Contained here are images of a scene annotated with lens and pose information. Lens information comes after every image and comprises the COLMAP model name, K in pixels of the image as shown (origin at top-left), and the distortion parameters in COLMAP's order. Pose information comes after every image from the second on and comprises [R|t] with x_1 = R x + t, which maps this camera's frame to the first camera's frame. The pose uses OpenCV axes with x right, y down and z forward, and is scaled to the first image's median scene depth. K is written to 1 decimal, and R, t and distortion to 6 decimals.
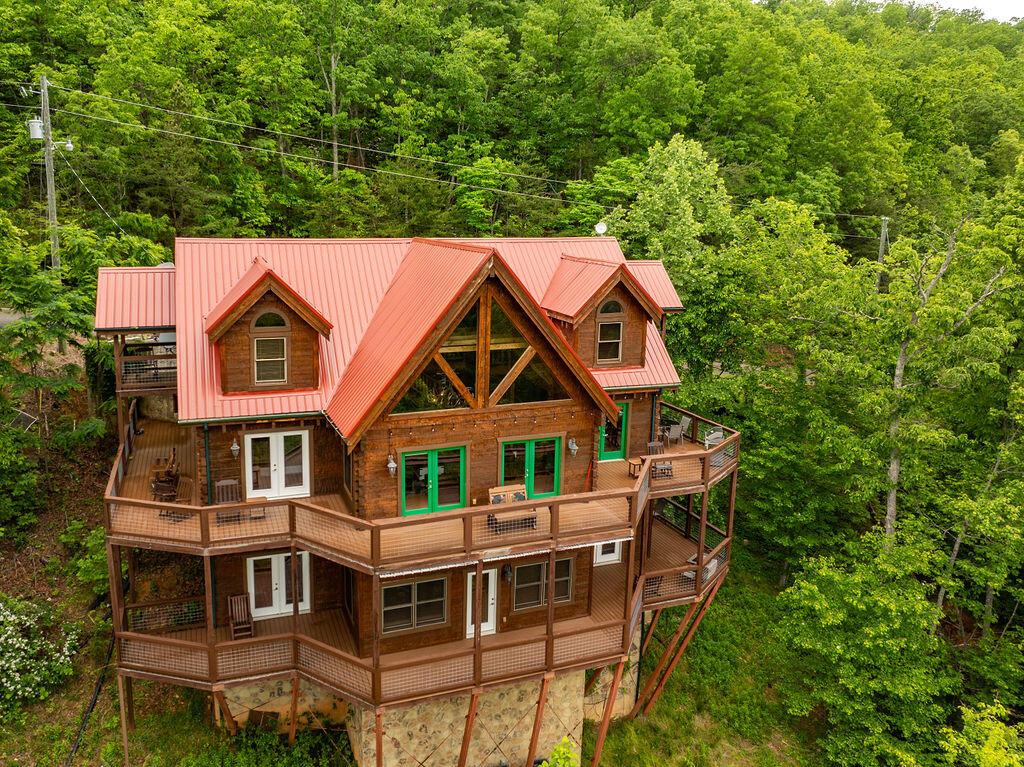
lens RADIAL K [[713.9, 0, 427.4], [0, 713.9, 339.2], [0, 0, 1]] dist [-0.028262, 0.001258]
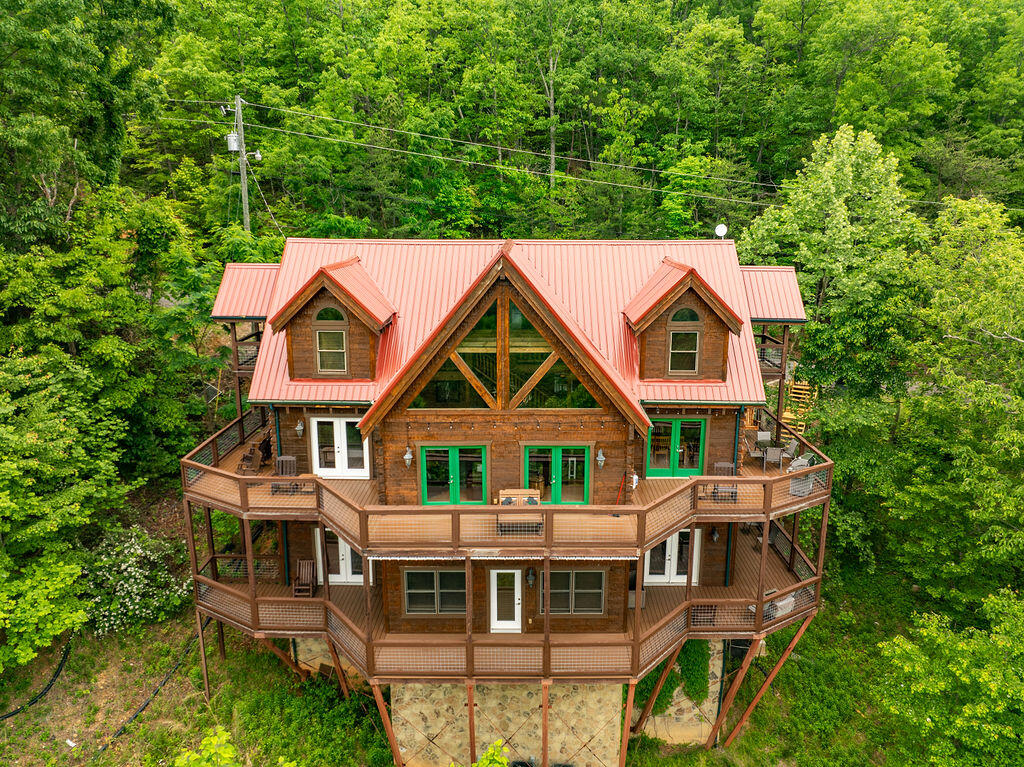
lens RADIAL K [[694.8, 0, 516.1], [0, 694.8, 369.6], [0, 0, 1]] dist [-0.031652, 0.008113]
pose [[0.953455, 0.062133, -0.295066, 0.355922], [-0.049181, 0.997481, 0.051123, -0.010237], [0.297499, -0.034232, 0.954108, 0.069532]]
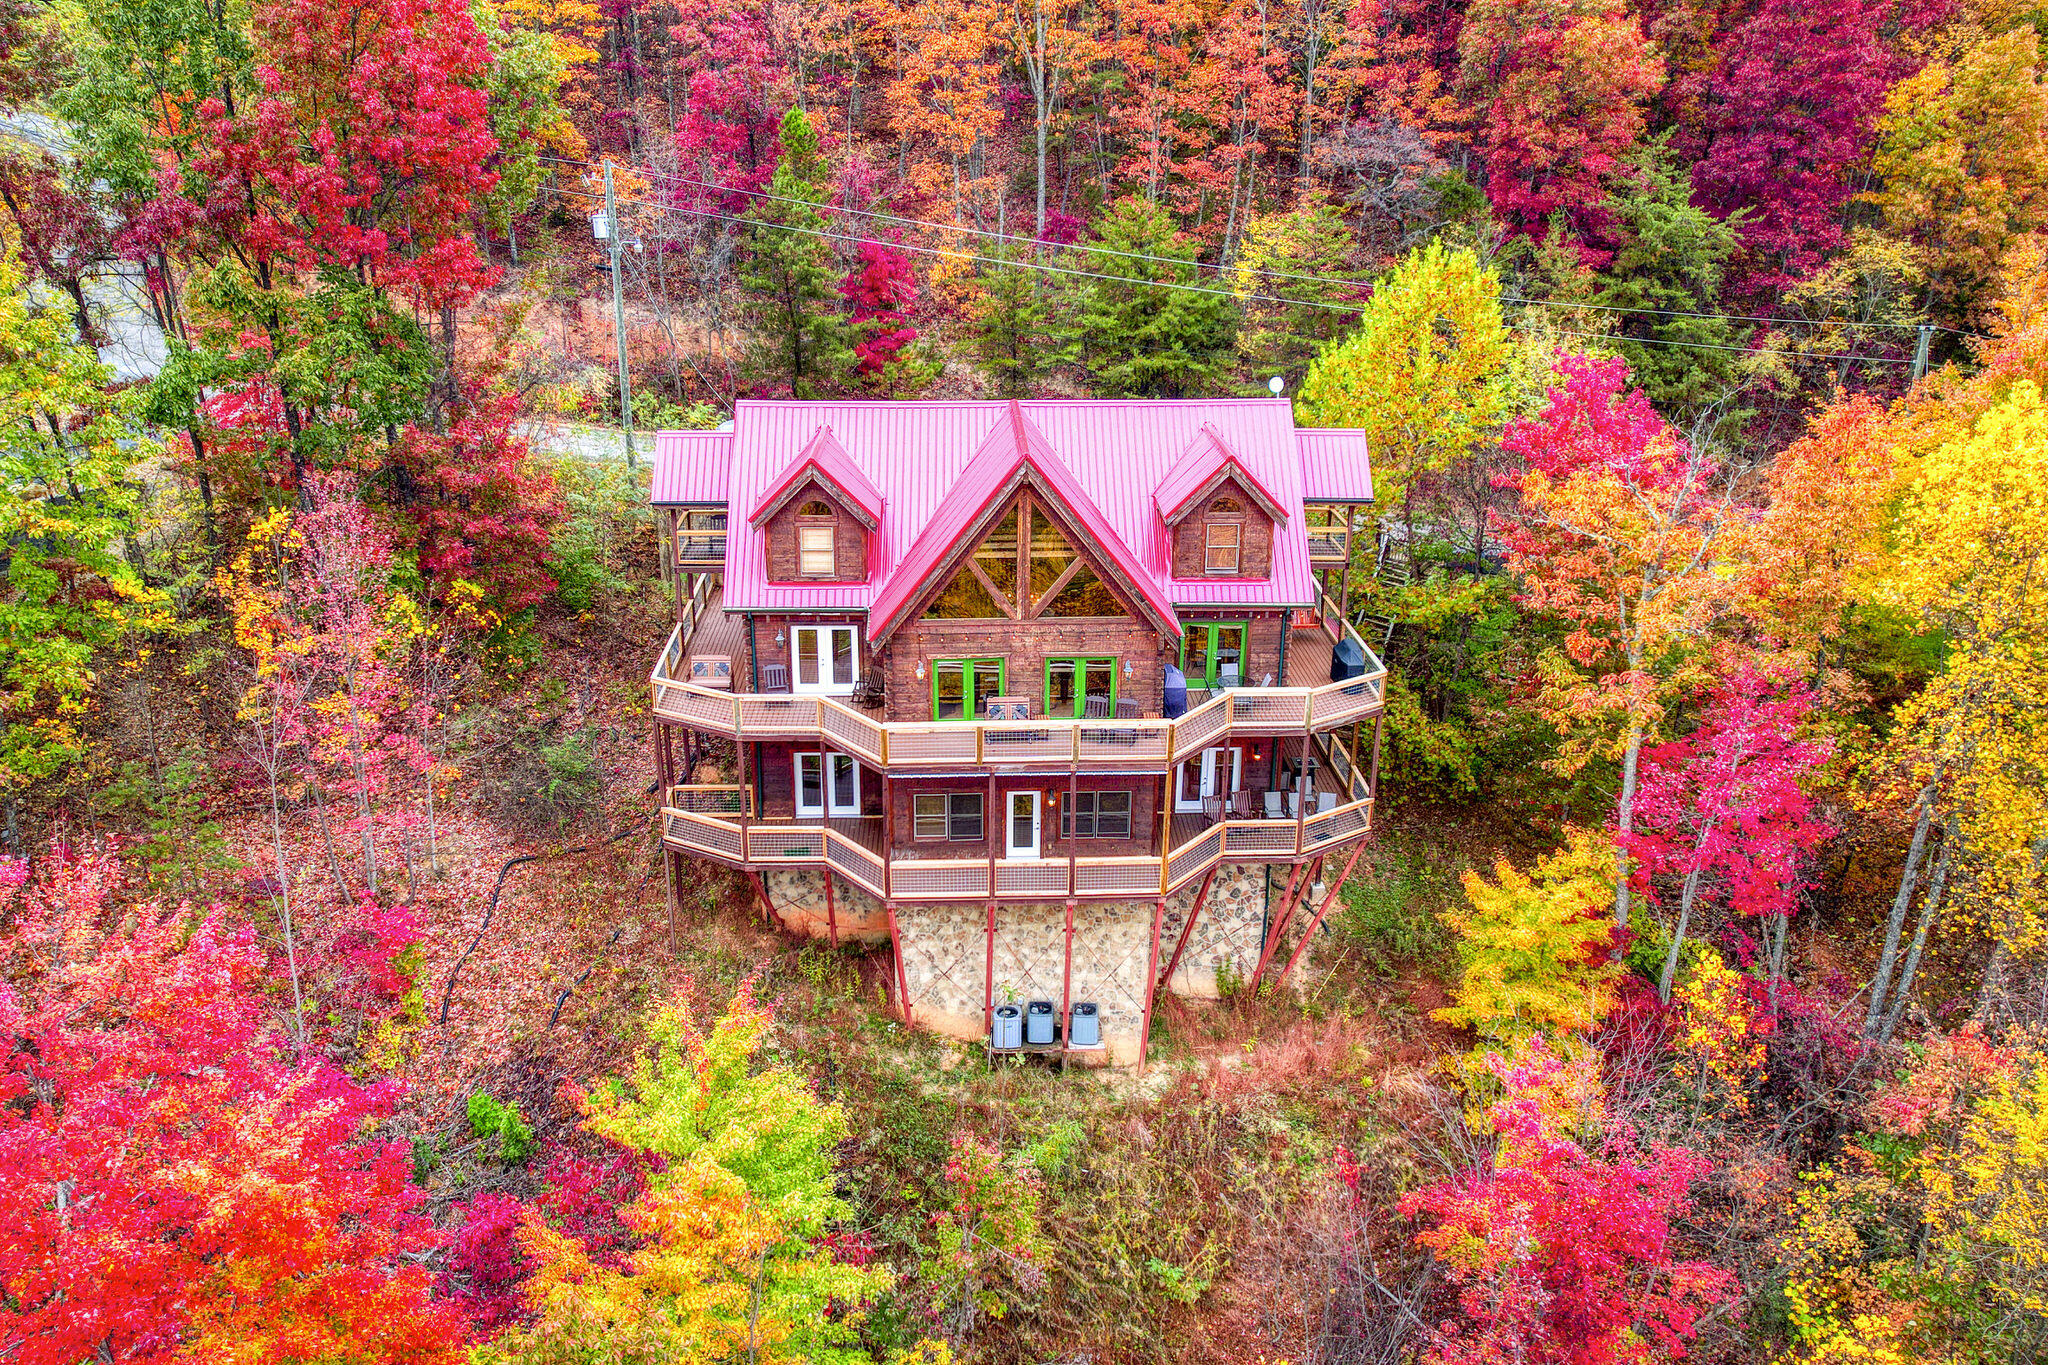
lens RADIAL K [[1360.0, 0, 960.0], [0, 1360.0, 653.5], [0, 0, 1]] dist [-0.002369, 0.001526]
pose [[0.959588, 0.087254, -0.267541, 0.445132], [-0.038925, 0.982733, 0.180890, -0.165429], [0.278705, -0.163165, 0.946415, -0.657496]]
